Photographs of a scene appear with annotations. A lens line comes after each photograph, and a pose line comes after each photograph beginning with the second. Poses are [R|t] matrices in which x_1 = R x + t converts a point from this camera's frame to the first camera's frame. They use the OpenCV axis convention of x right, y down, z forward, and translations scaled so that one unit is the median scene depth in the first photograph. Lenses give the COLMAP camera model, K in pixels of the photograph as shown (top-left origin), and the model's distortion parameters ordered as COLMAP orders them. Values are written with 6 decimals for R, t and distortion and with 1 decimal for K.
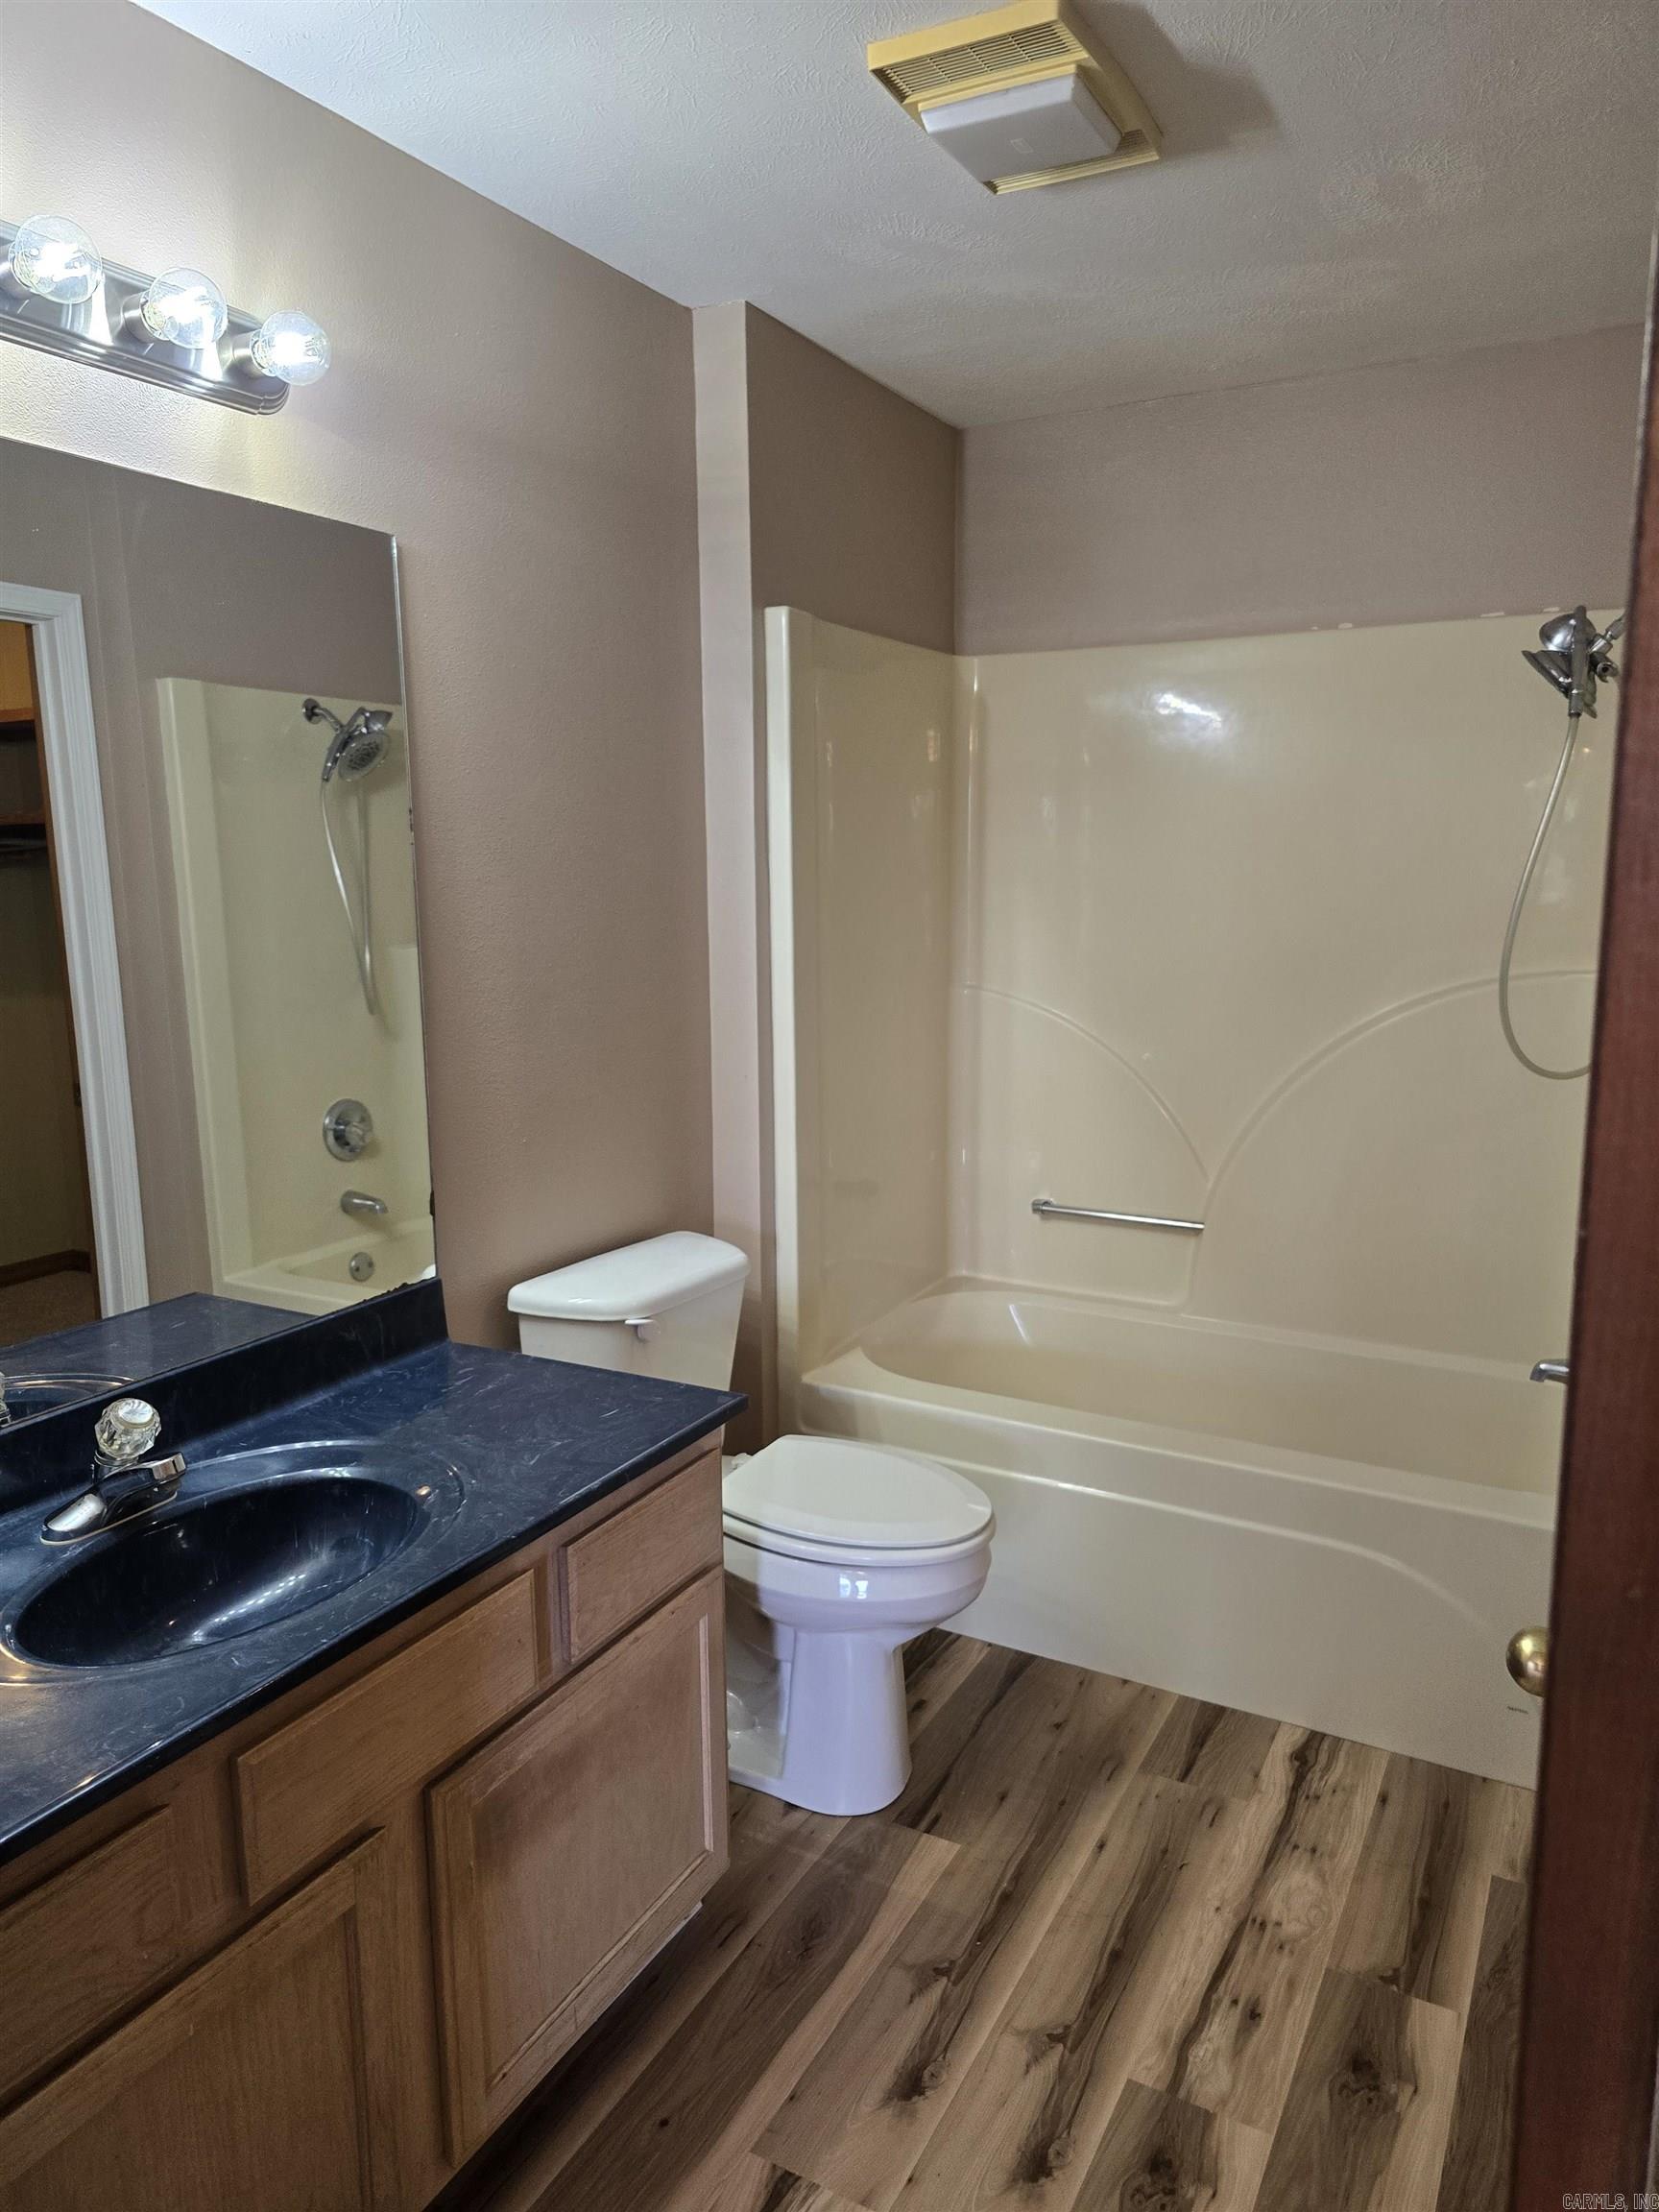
lens RADIAL K [[1517.6, 0, 821.0], [0, 1517.6, 1086.8], [0, 0, 1]] dist [0.073949, -0.093722]
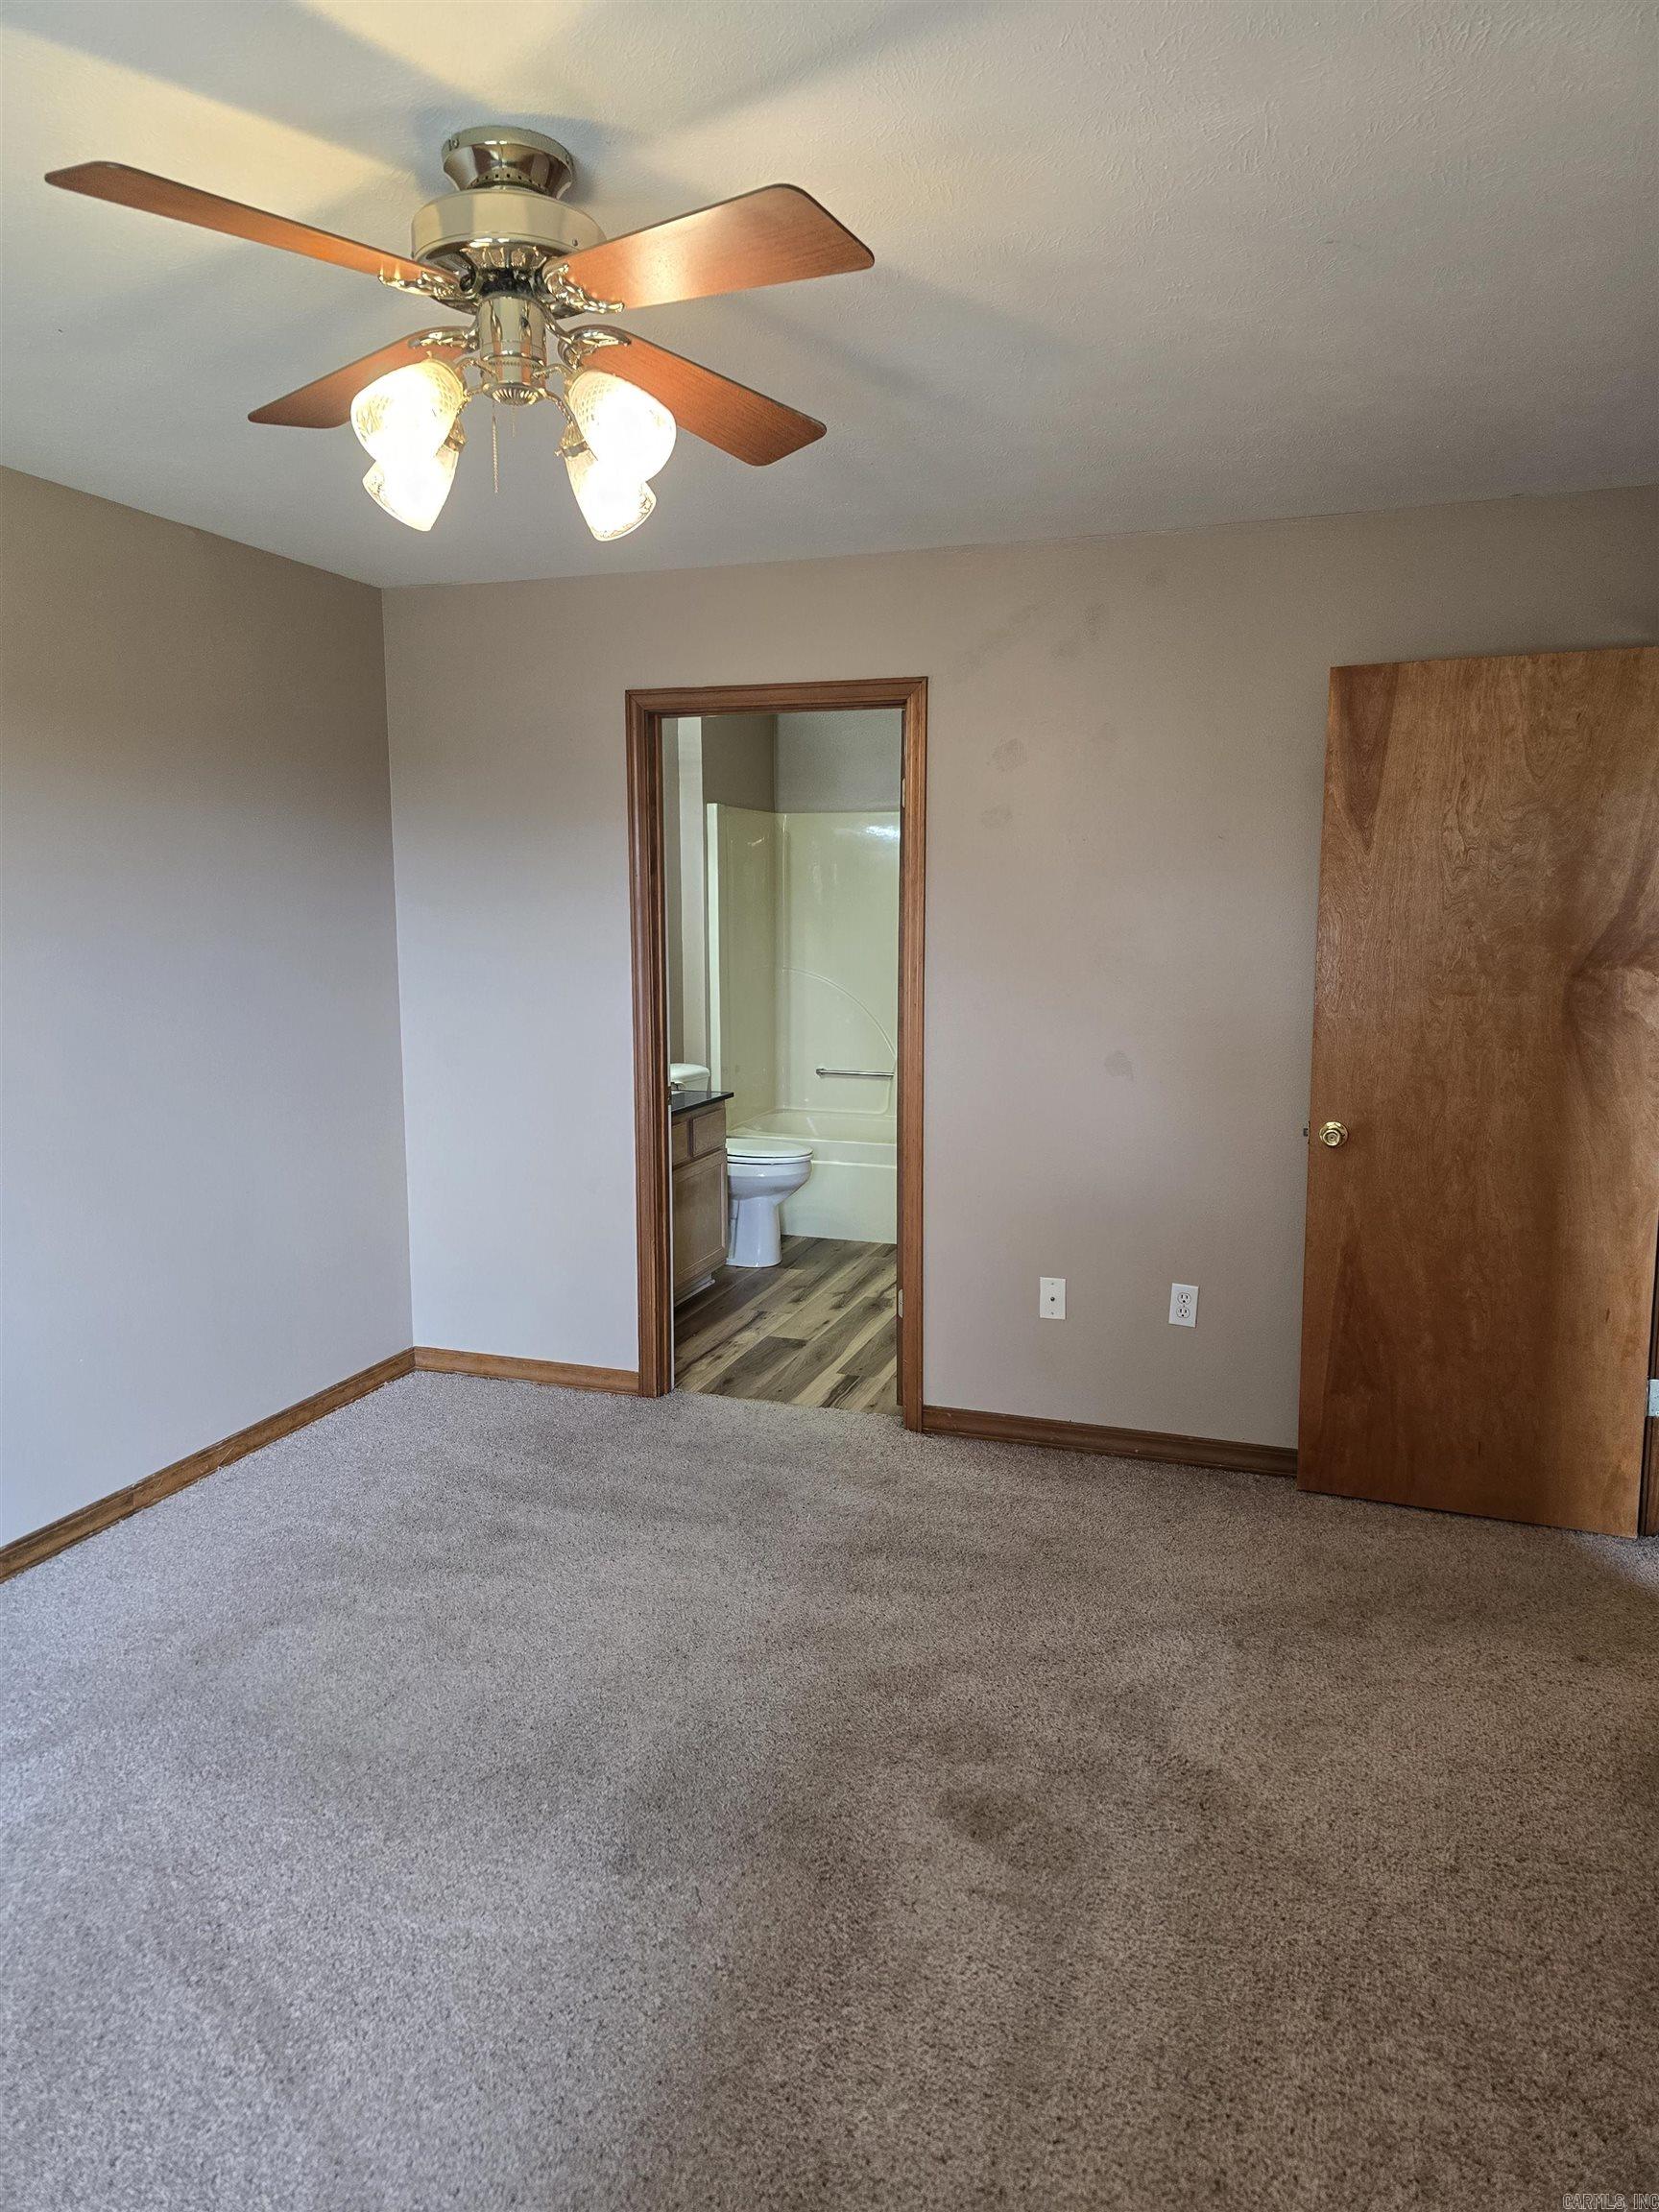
lens RADIAL K [[1517.6, 0, 821.0], [0, 1517.6, 1086.8], [0, 0, 1]] dist [0.073949, -0.093722]
pose [[0.984354, -0.014856, 0.175572, -0.288649], [0.020746, 0.999280, -0.031759, 0.214924], [-0.174974, 0.034905, 0.983954, -1.384168]]
